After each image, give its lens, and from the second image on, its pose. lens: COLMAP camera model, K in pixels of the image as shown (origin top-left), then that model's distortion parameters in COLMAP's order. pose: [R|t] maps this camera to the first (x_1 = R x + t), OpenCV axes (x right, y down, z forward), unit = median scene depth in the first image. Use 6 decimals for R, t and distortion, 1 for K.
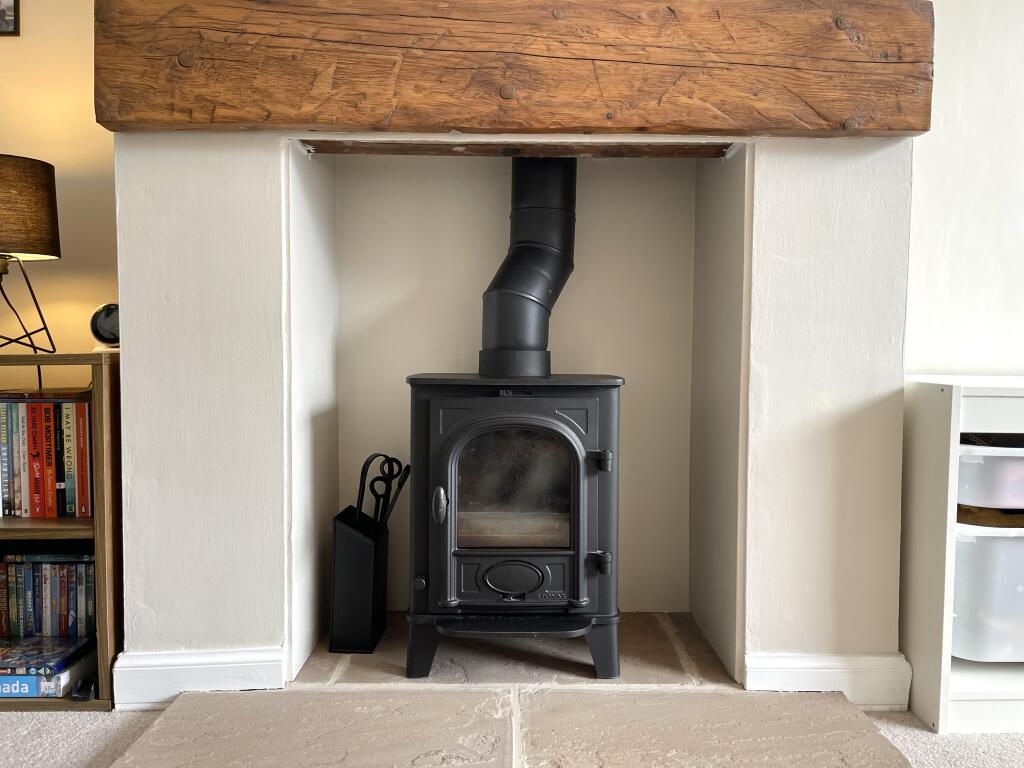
lens RADIAL K [[765.8, 0, 514.8], [0, 765.8, 382.1], [0, 0, 1]] dist [0.023818, -0.000873]
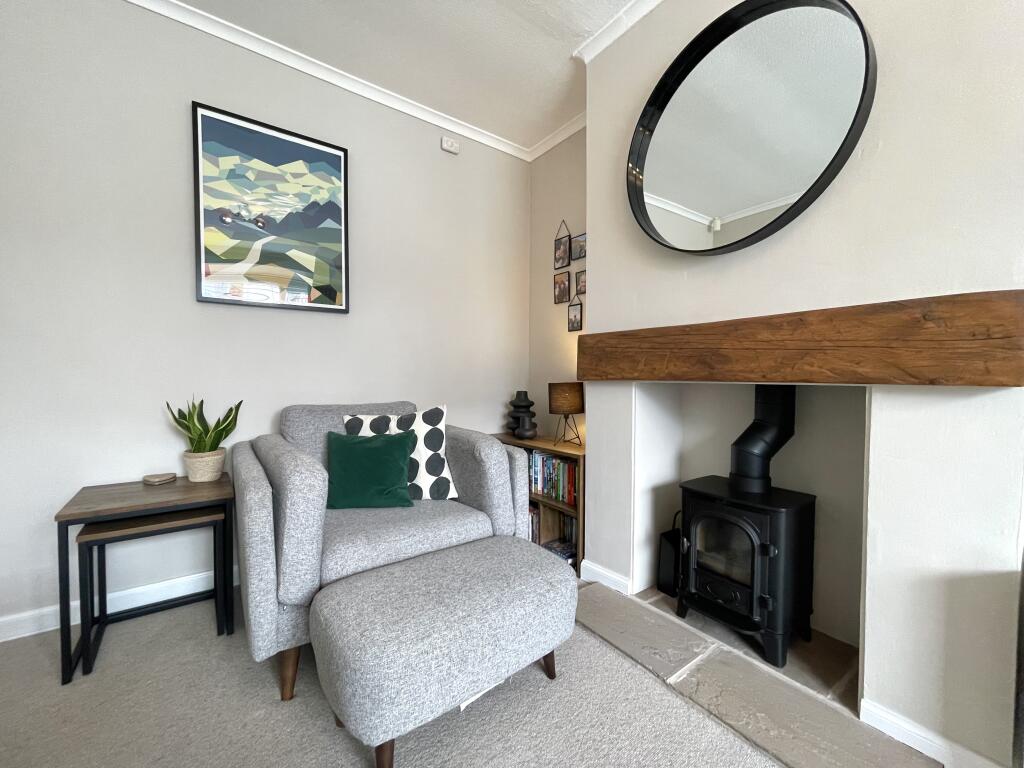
lens RADIAL K [[415.5, 0, 510.0], [0, 415.5, 386.9], [0, 0, 1]] dist [0.001445, -0.000837]
pose [[0.575470, 0.020396, -0.817569, 0.594941], [-0.036980, 0.999315, -0.001099, -0.282856], [0.816987, 0.030866, 0.575830, -0.135653]]
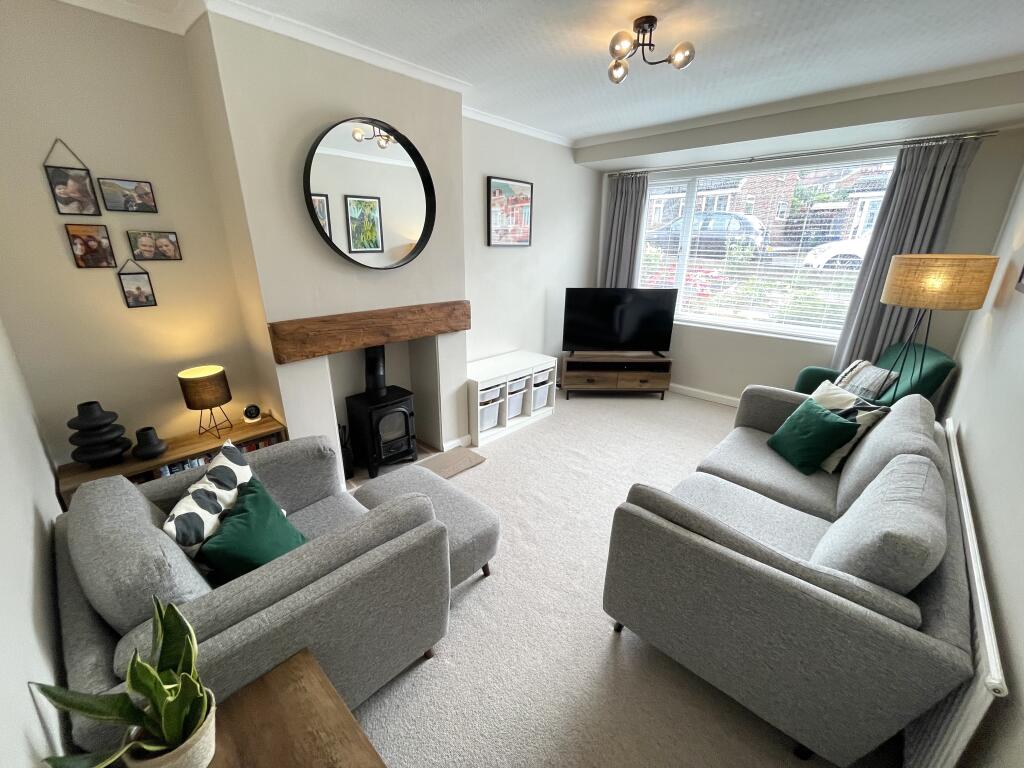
lens RADIAL K [[415.5, 0, 513.7], [0, 415.5, 382.3], [0, 0, 1]] dist [0.001445, -0.000837]
pose [[0.695115, -0.227588, 0.681923, -1.017383], [0.020755, 0.954524, 0.297410, -0.731017], [-0.718599, -0.192581, 0.668228, -0.875614]]
